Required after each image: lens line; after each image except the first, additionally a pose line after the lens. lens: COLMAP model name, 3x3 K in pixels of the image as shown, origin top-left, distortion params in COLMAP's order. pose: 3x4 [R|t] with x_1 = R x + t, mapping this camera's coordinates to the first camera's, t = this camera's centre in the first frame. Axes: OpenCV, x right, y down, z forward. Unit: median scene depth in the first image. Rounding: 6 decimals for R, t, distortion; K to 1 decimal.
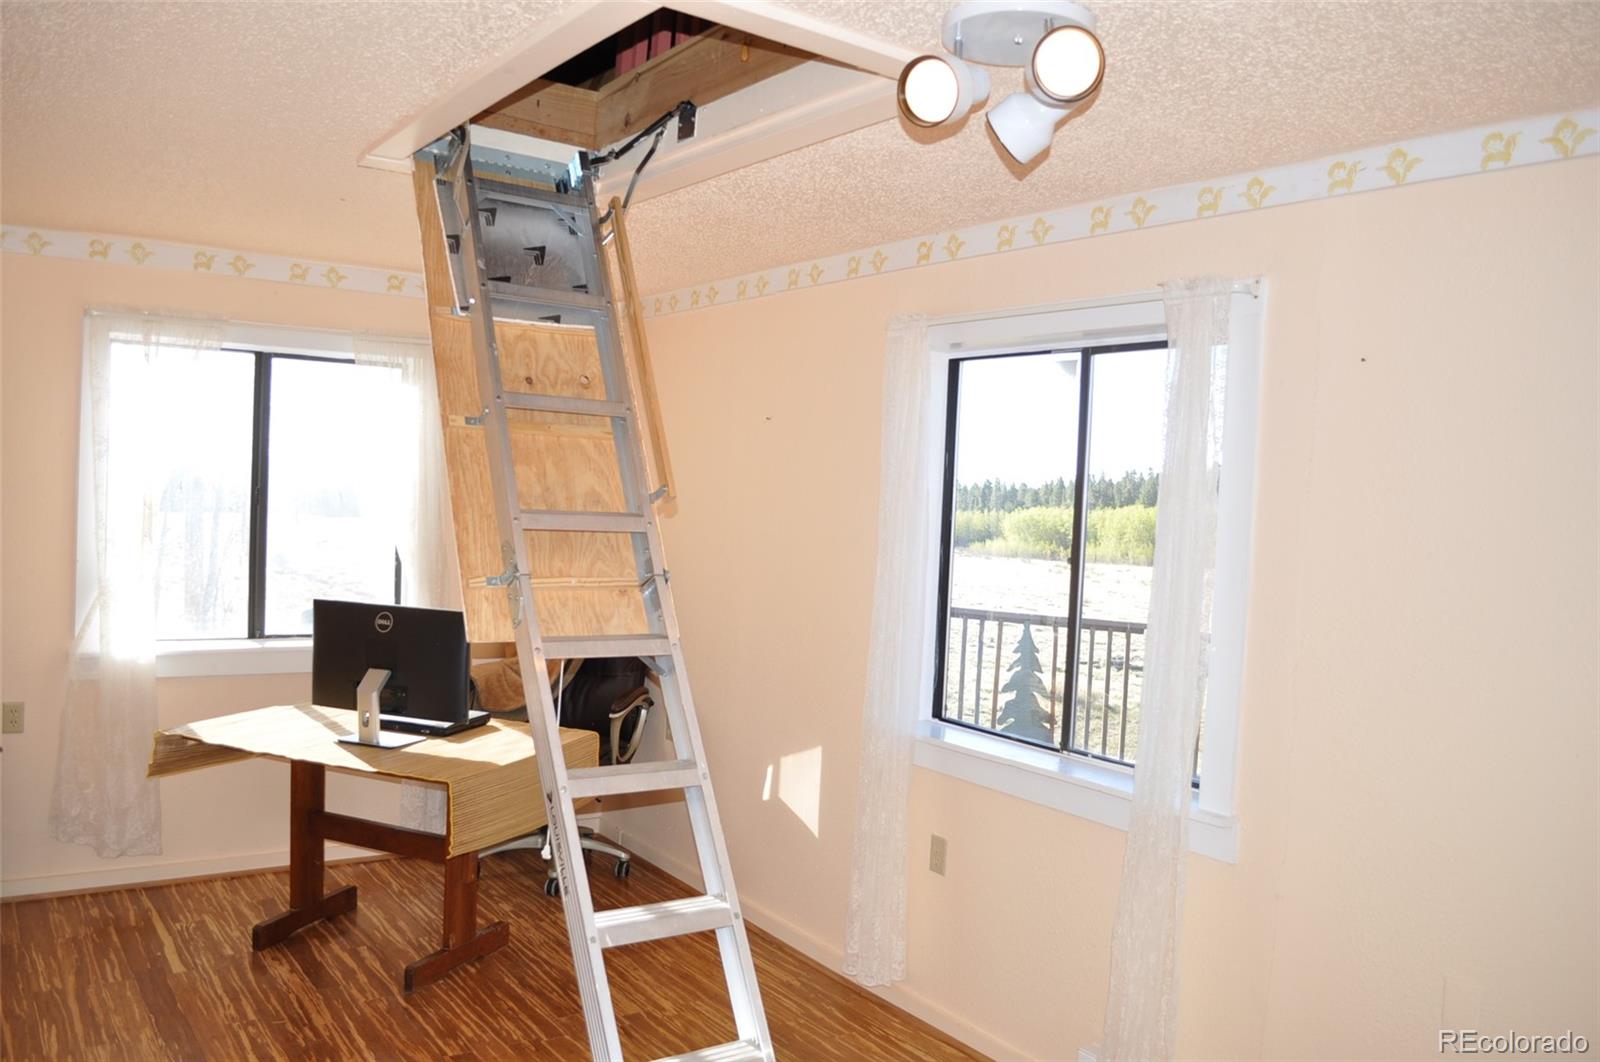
lens RADIAL K [[1265.9, 0, 800.0], [0, 1265.9, 531.0], [0, 0, 1]] dist [-0.074734, 0.005913]
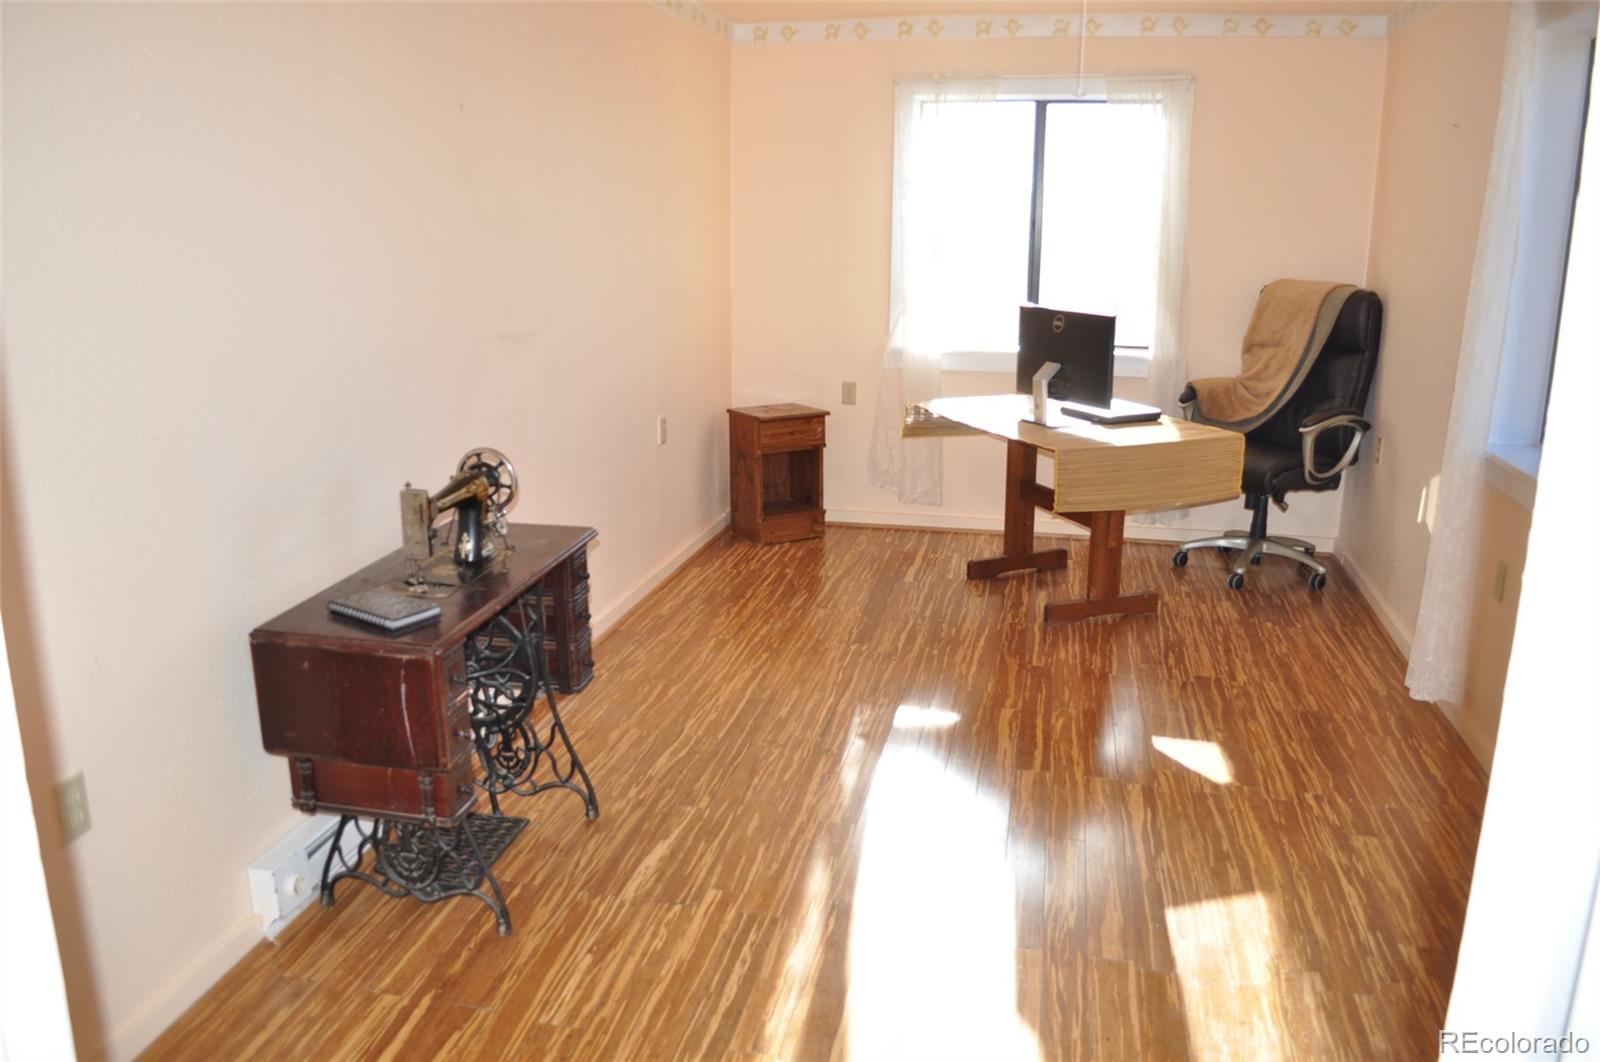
lens RADIAL K [[1265.9, 0, 800.0], [0, 1265.9, 531.0], [0, 0, 1]] dist [-0.074734, 0.005913]
pose [[0.682214, 0.136593, -0.718281, 0.353075], [0.000219, 0.982356, 0.187020, 0.038399], [0.731153, -0.127744, 0.670147, -0.009251]]
